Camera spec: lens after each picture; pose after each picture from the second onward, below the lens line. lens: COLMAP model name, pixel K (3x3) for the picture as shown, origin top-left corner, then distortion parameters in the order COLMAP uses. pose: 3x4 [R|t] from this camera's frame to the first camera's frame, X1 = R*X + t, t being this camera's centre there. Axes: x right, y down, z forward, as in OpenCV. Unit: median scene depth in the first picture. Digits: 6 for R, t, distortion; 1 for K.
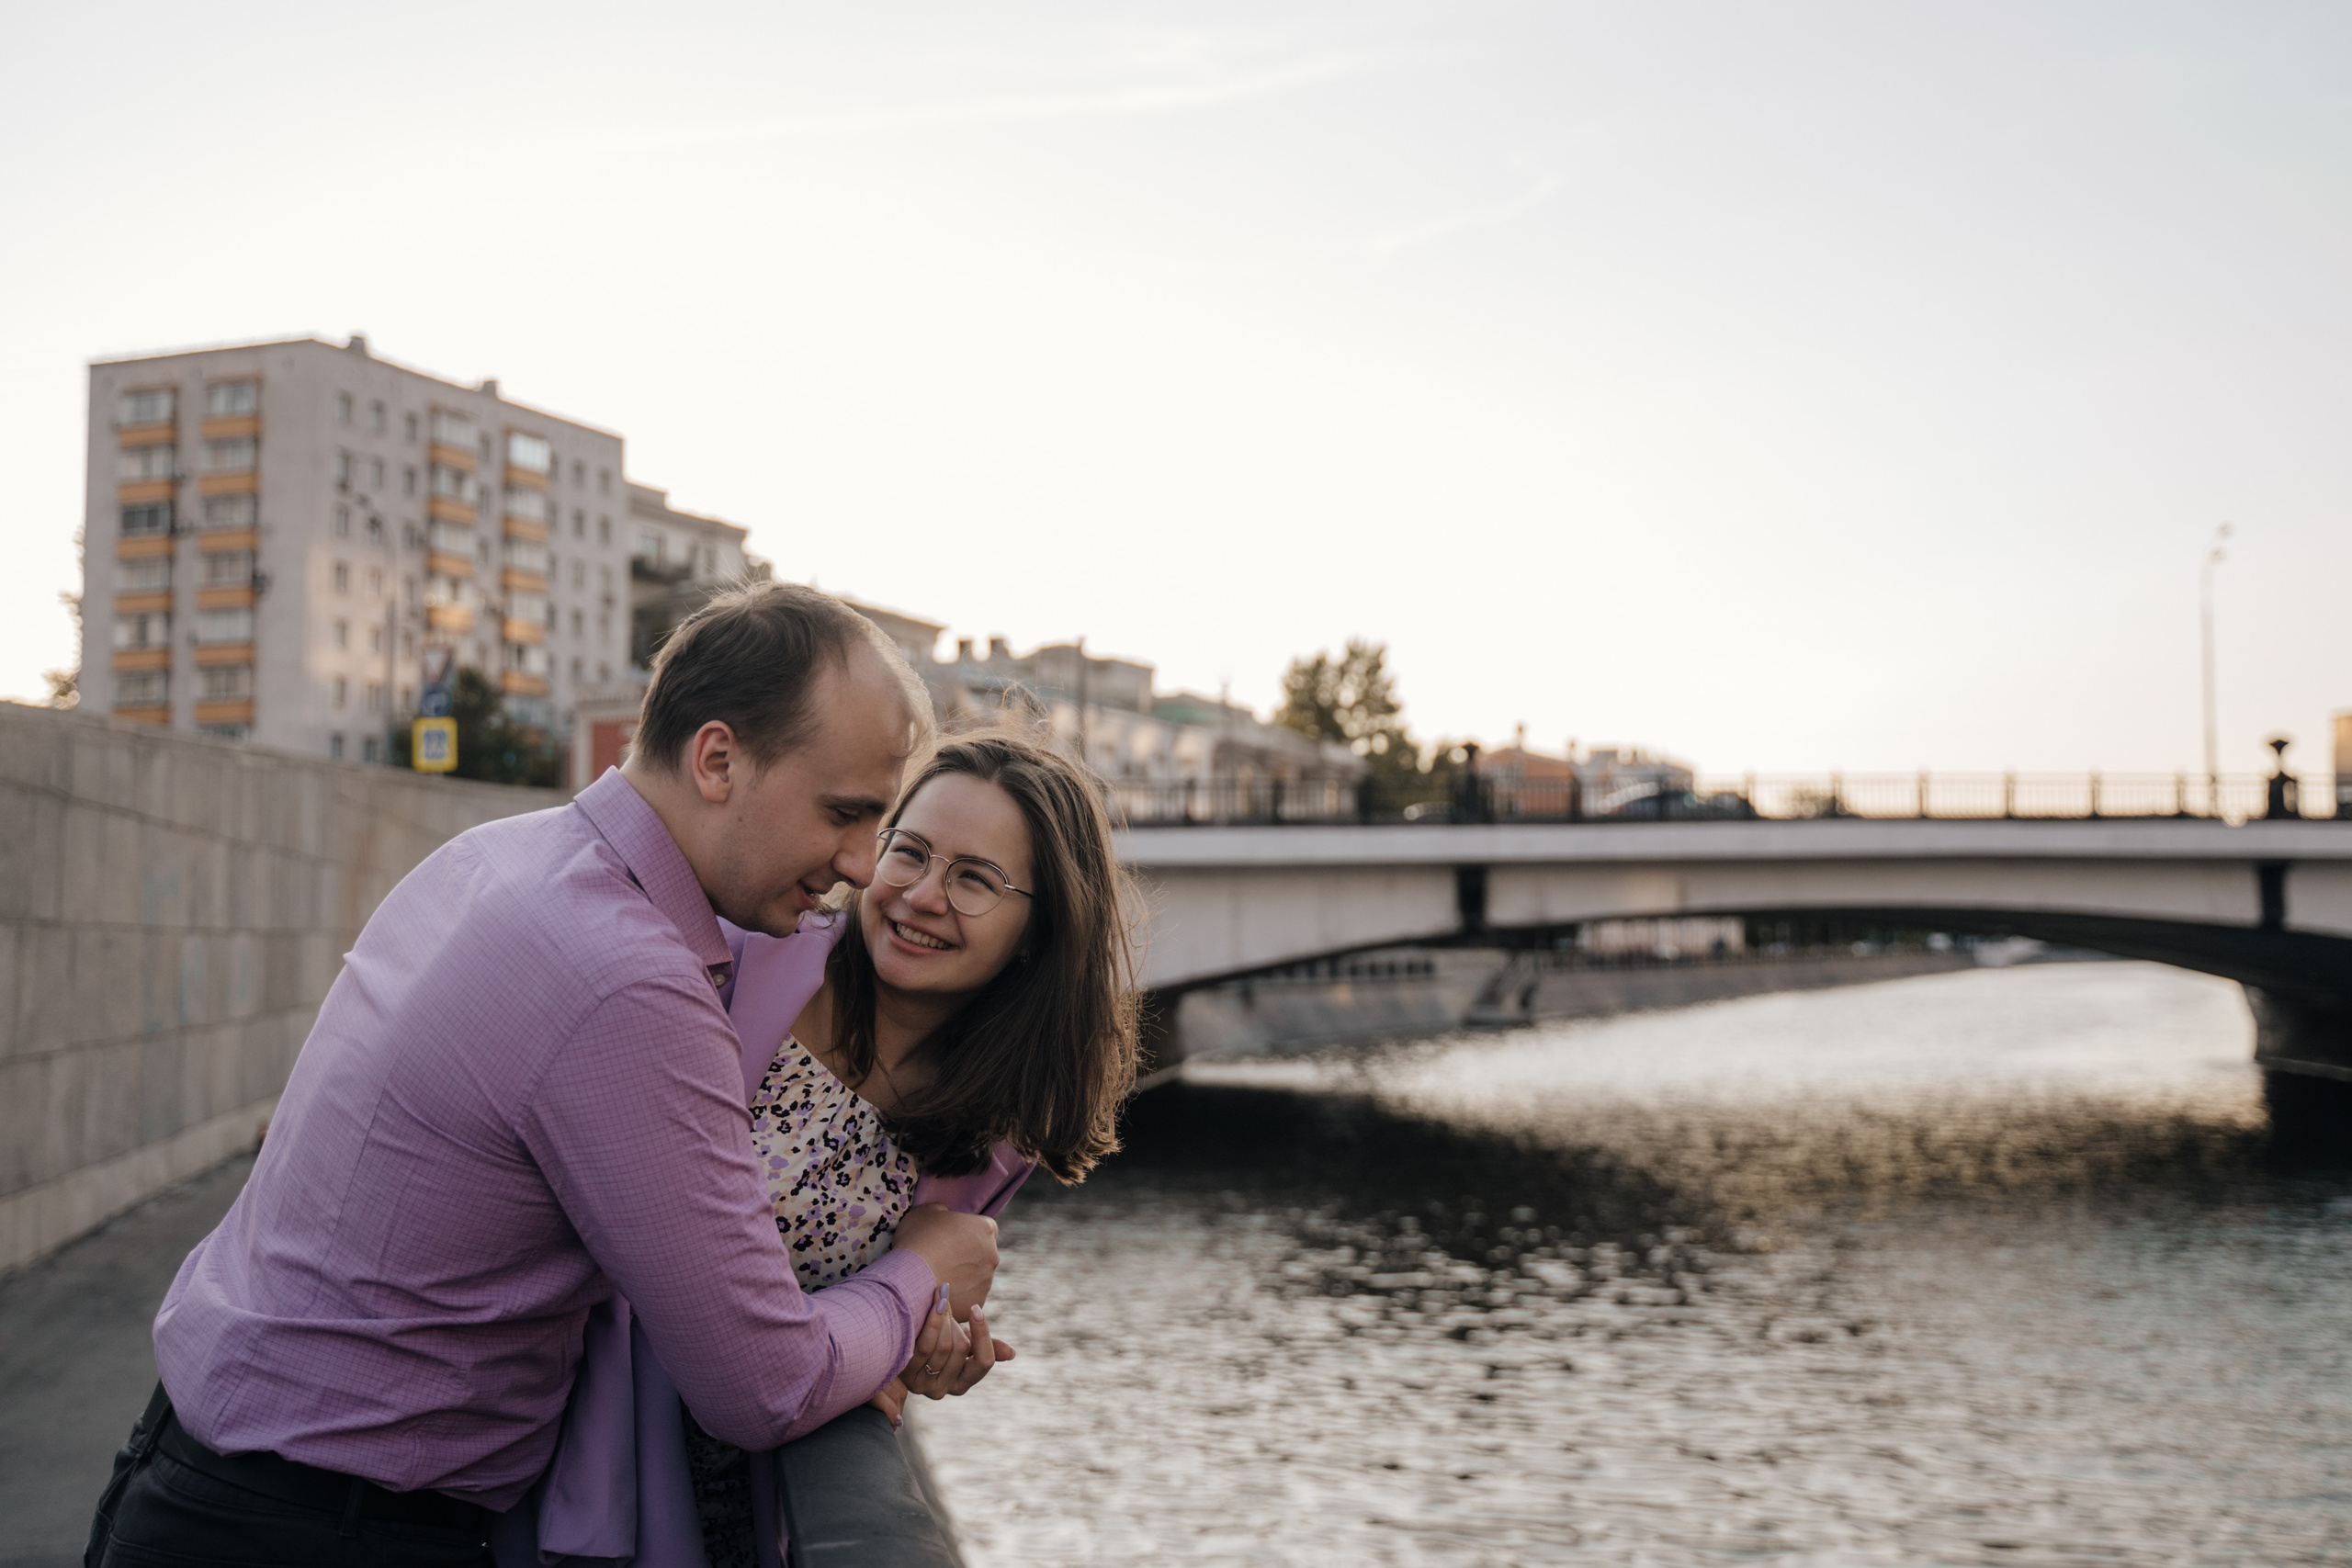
lens RADIAL K [[2384.4, 0, 1176.5], [0, 2384.4, 857.3], [0, 0, 1]] dist [0.018342, -0.332619]
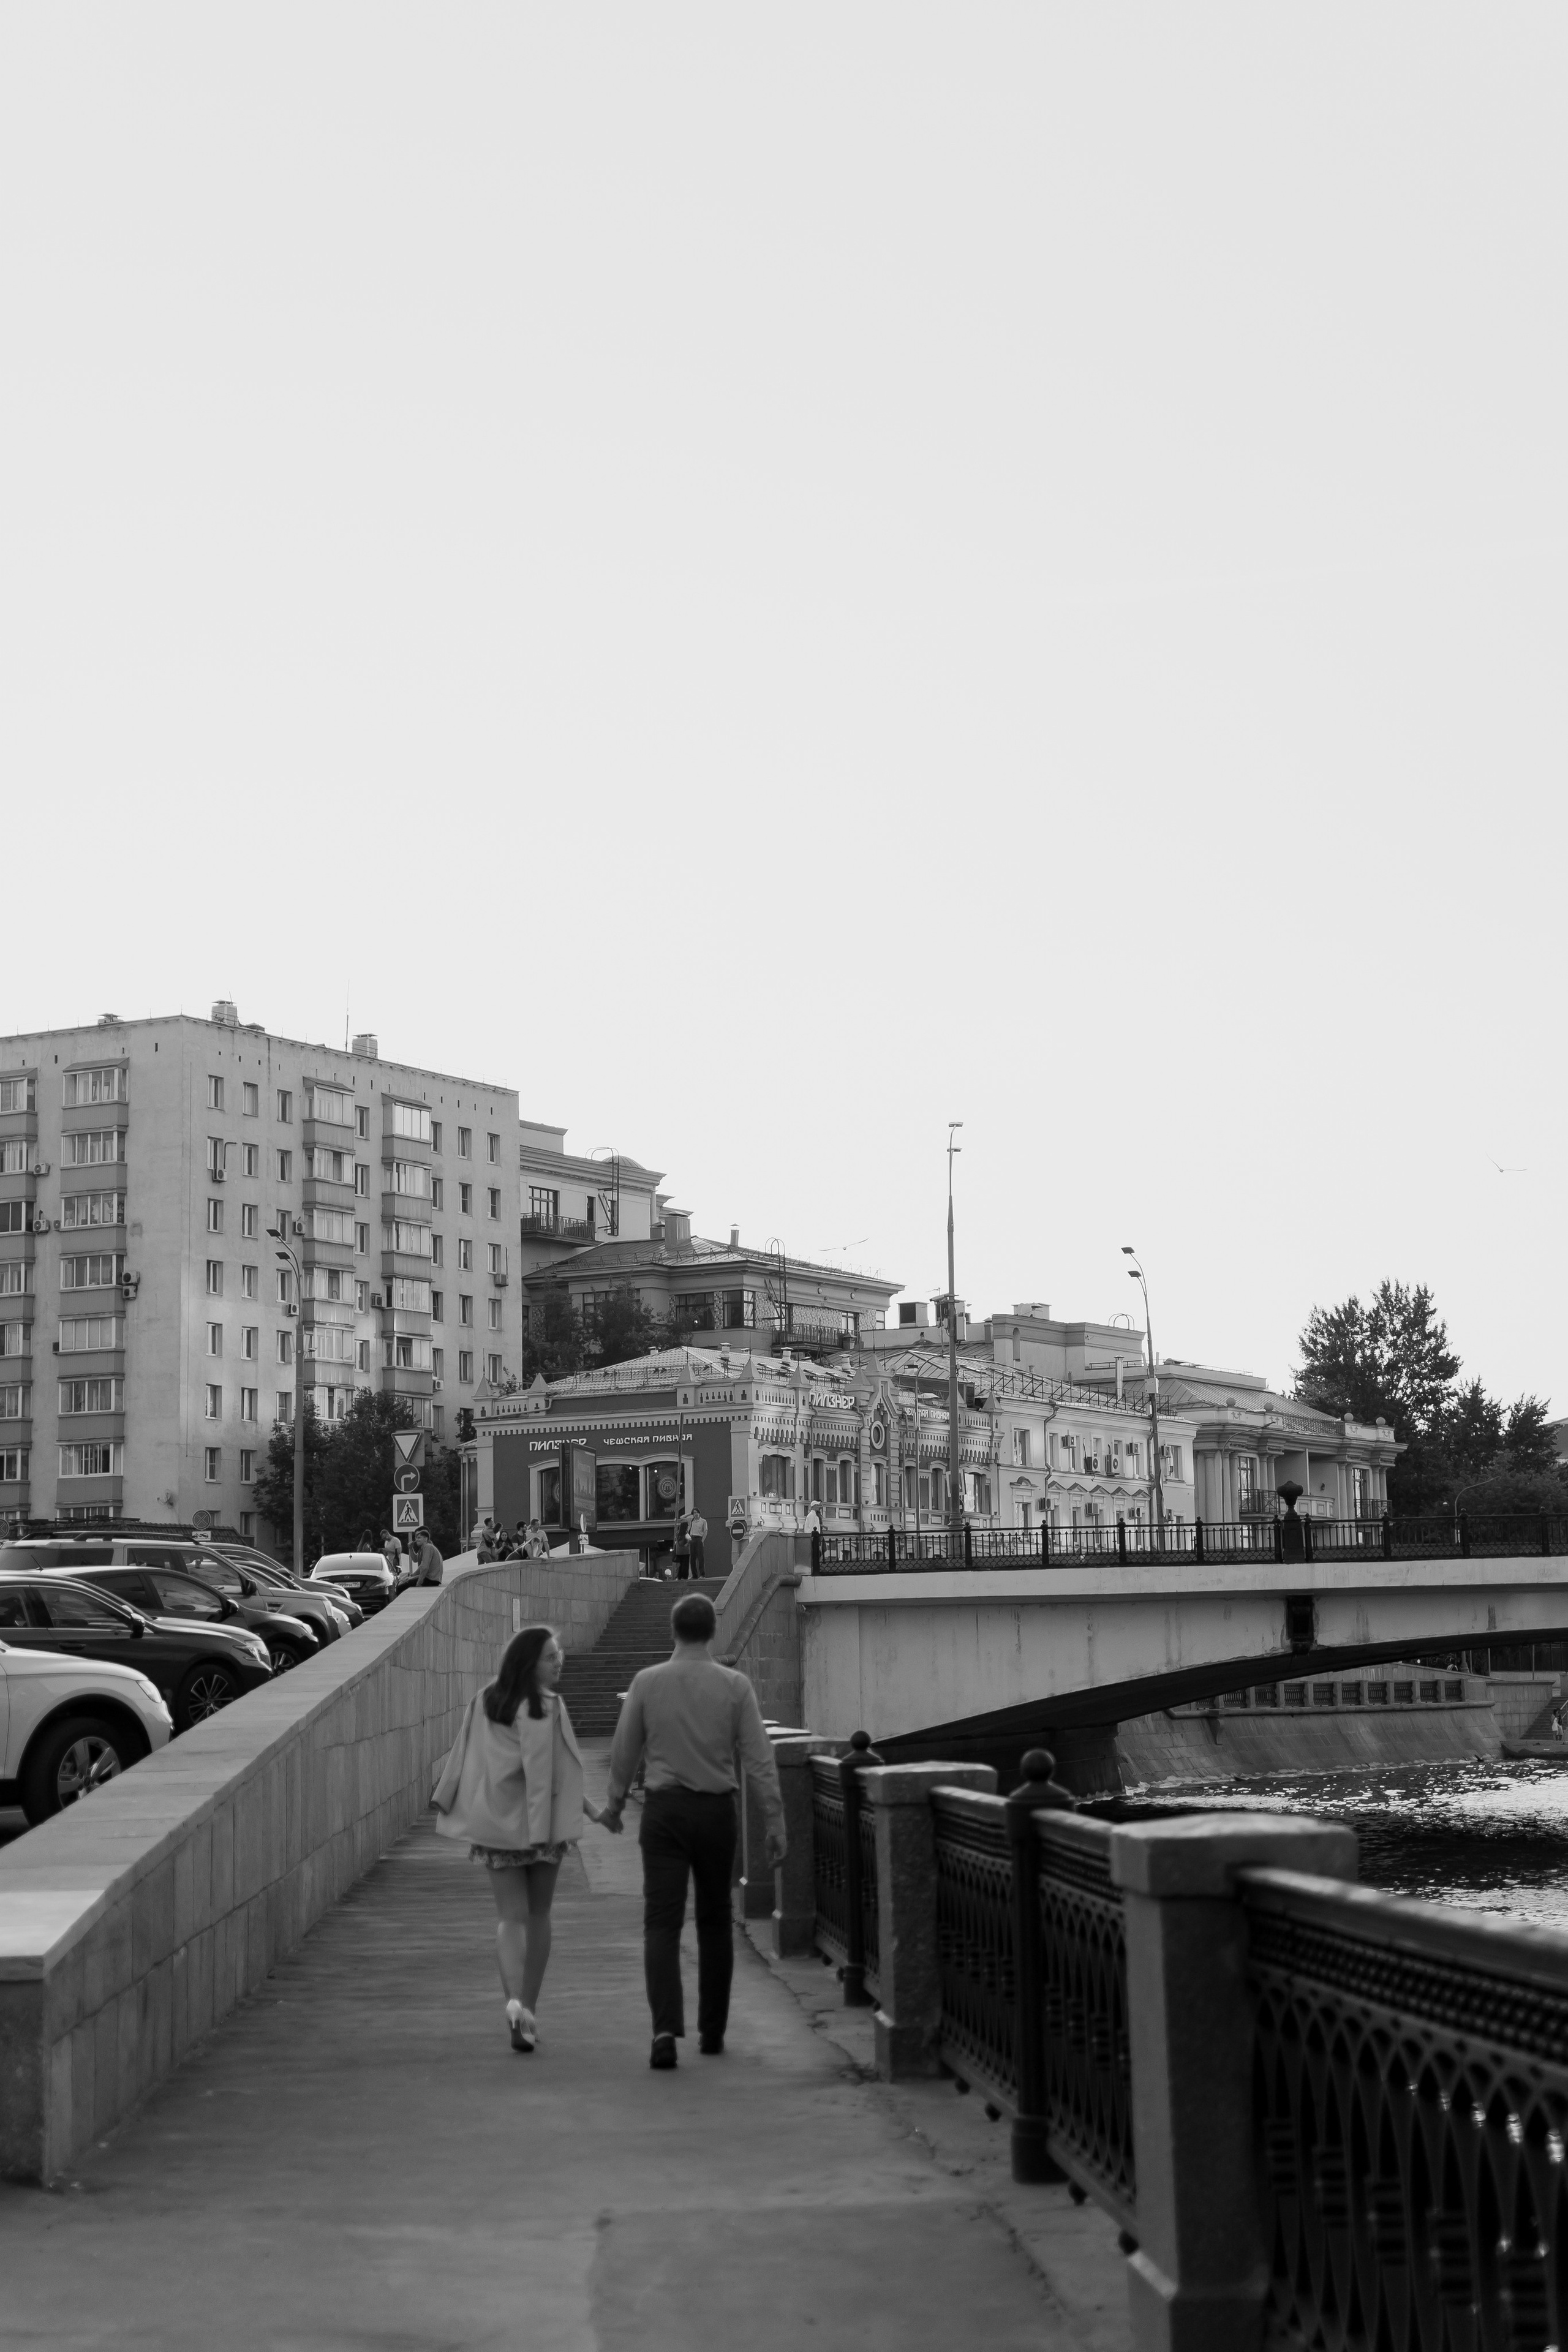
lens RADIAL K [[3547.7, 0, 784.0], [0, 3547.7, 1176.0], [0, 0, 1]] dist [0.017913, 0.015477]
pose [[0.989009, -0.035371, -0.143563, 0.057864], [0.020850, 0.994626, -0.101414, -0.012233], [0.146379, 0.097306, 0.984431, -0.292898]]
